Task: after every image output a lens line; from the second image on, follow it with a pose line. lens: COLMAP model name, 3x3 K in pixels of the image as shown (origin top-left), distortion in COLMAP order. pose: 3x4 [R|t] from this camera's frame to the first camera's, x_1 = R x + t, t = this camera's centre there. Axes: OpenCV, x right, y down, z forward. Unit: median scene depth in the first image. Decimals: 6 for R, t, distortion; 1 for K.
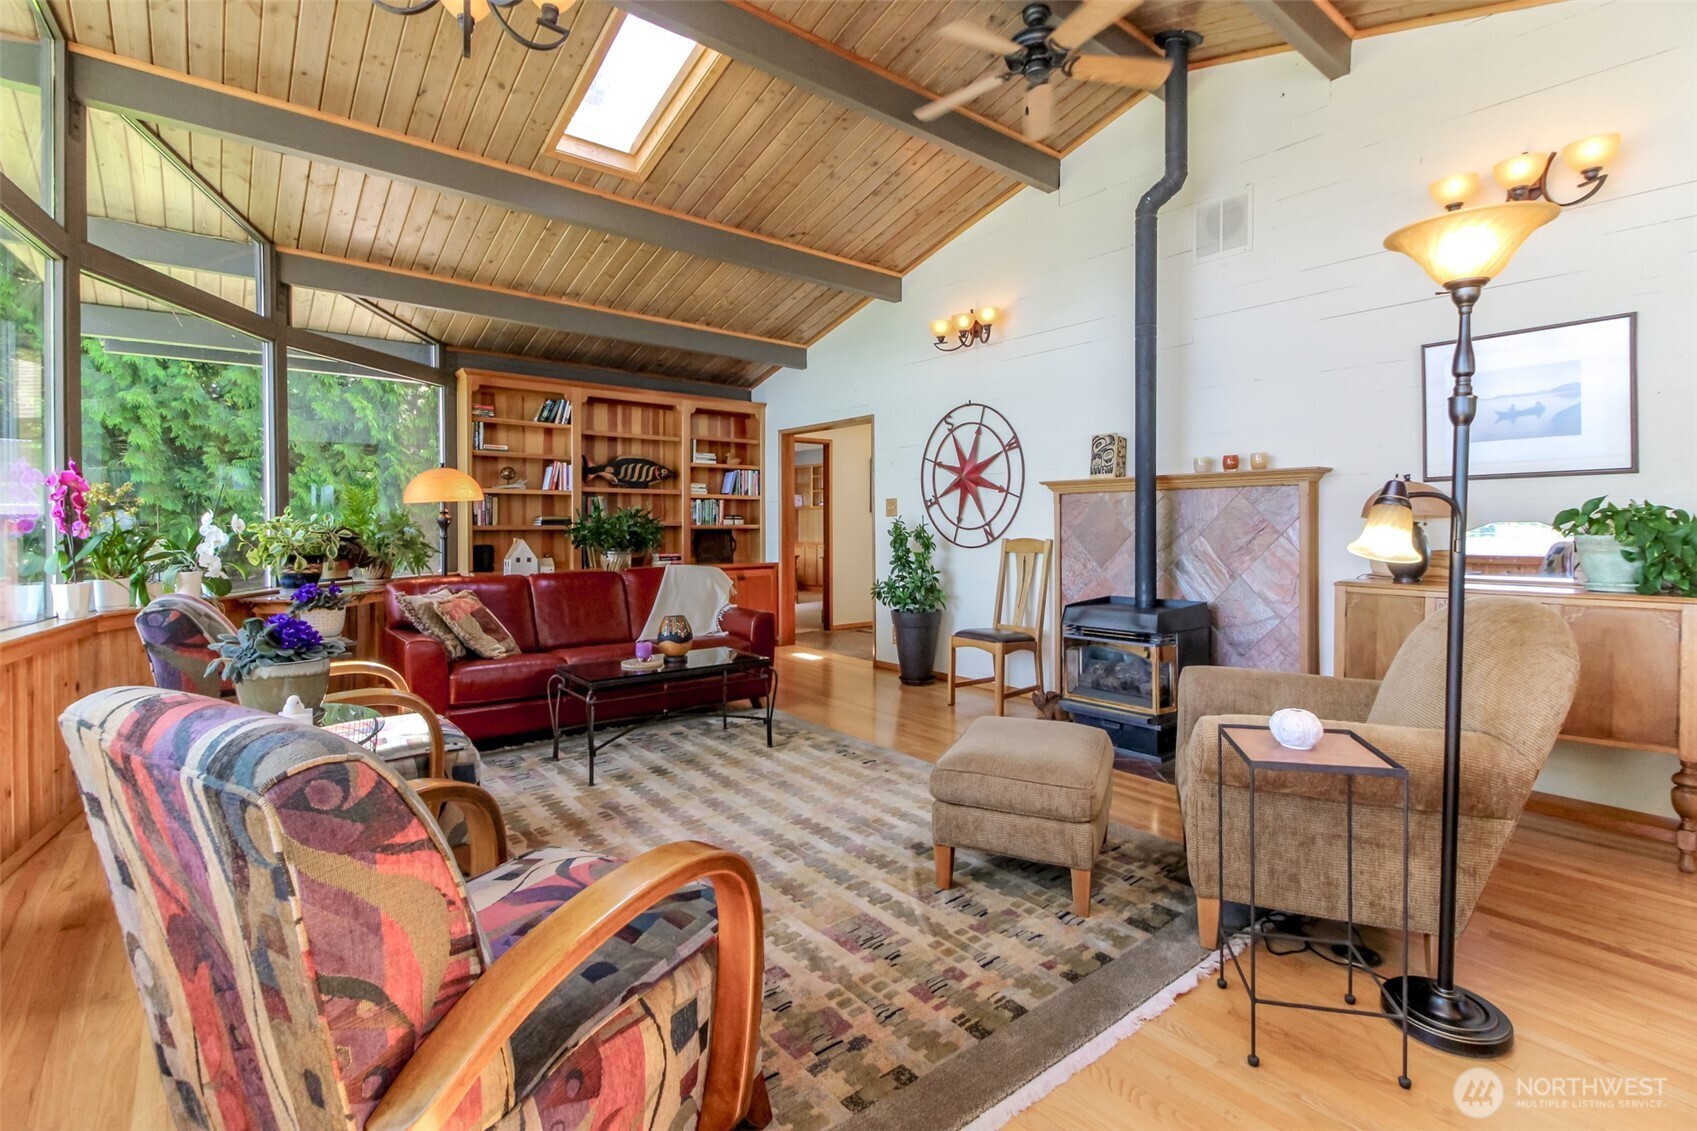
lens RADIAL K [[769.4, 0, 847.9], [0, 769.4, 533.4], [0, 0, 1]] dist [-0.014077, -0.000258]
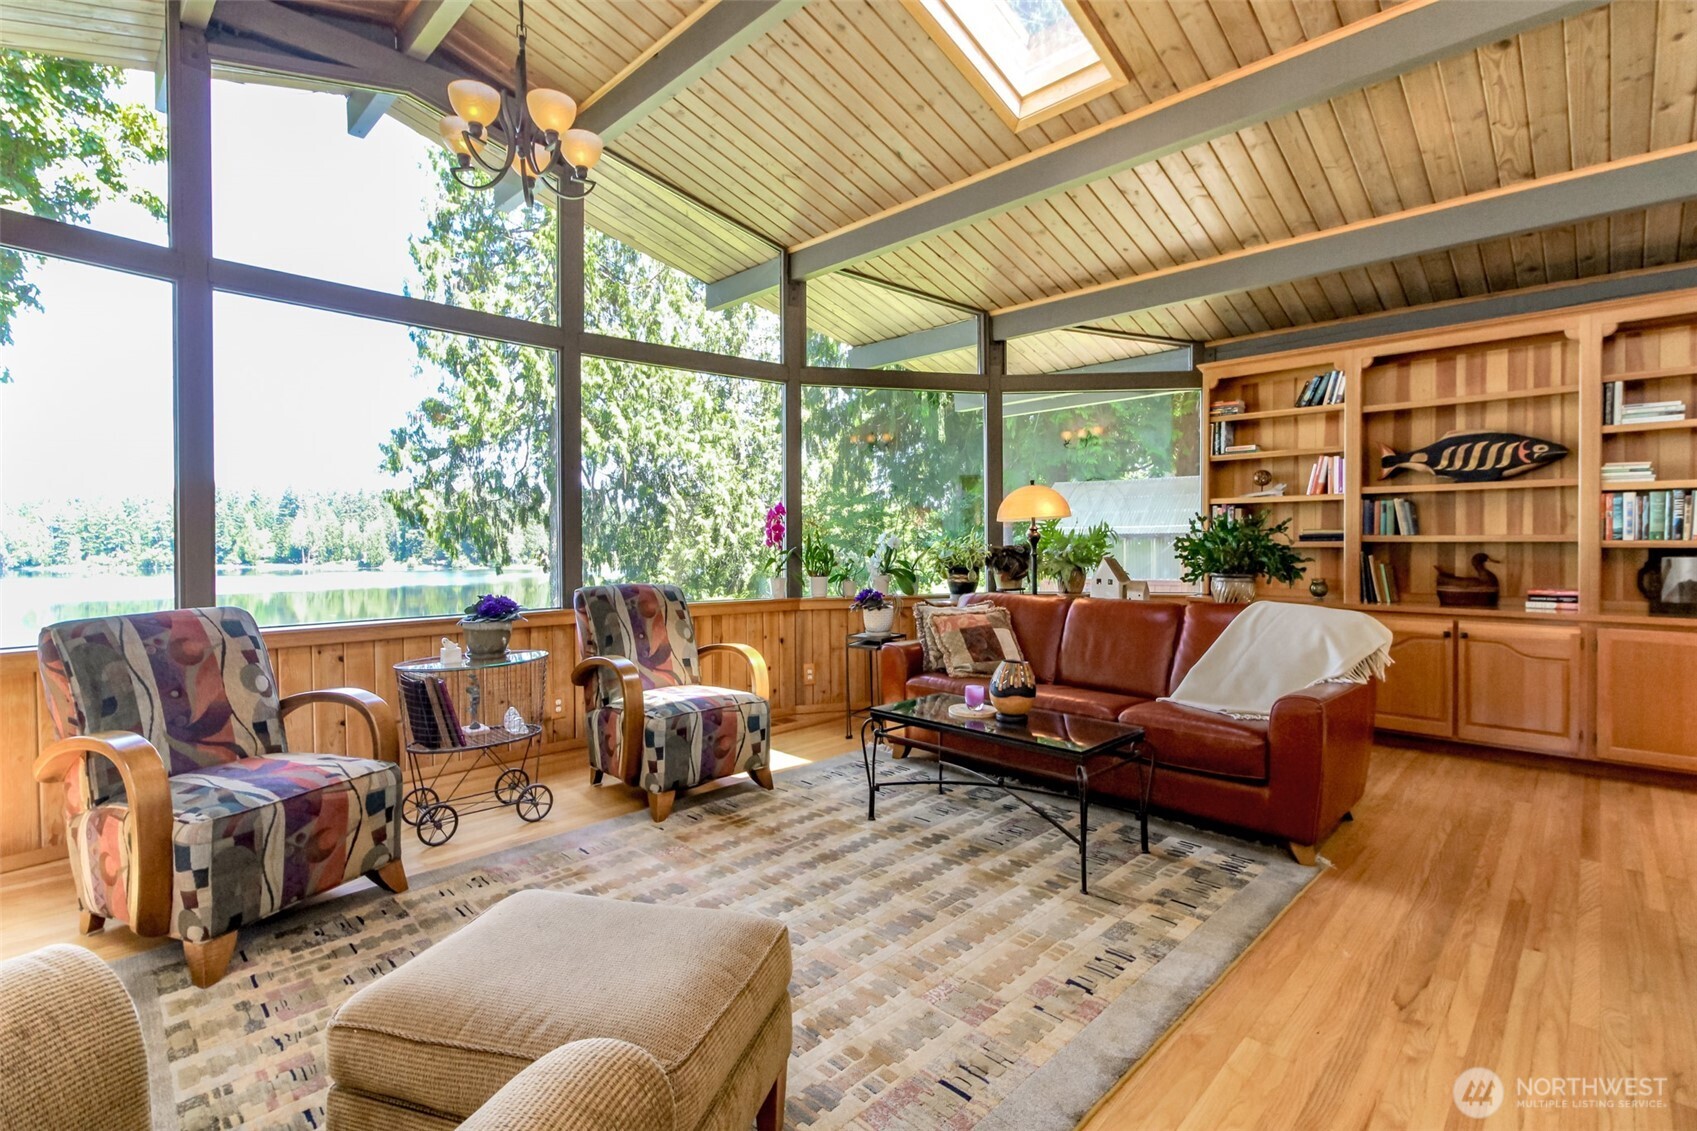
lens RADIAL K [[763.1, 0, 838.3], [0, 763.1, 551.9], [0, 0, 1]] dist [0.020828, -0.016956]
pose [[0.109626, 0.008863, -0.993933, 0.326228], [-0.006143, 0.999947, 0.008240, -0.004349], [0.993954, 0.005202, 0.109675, 0.471993]]
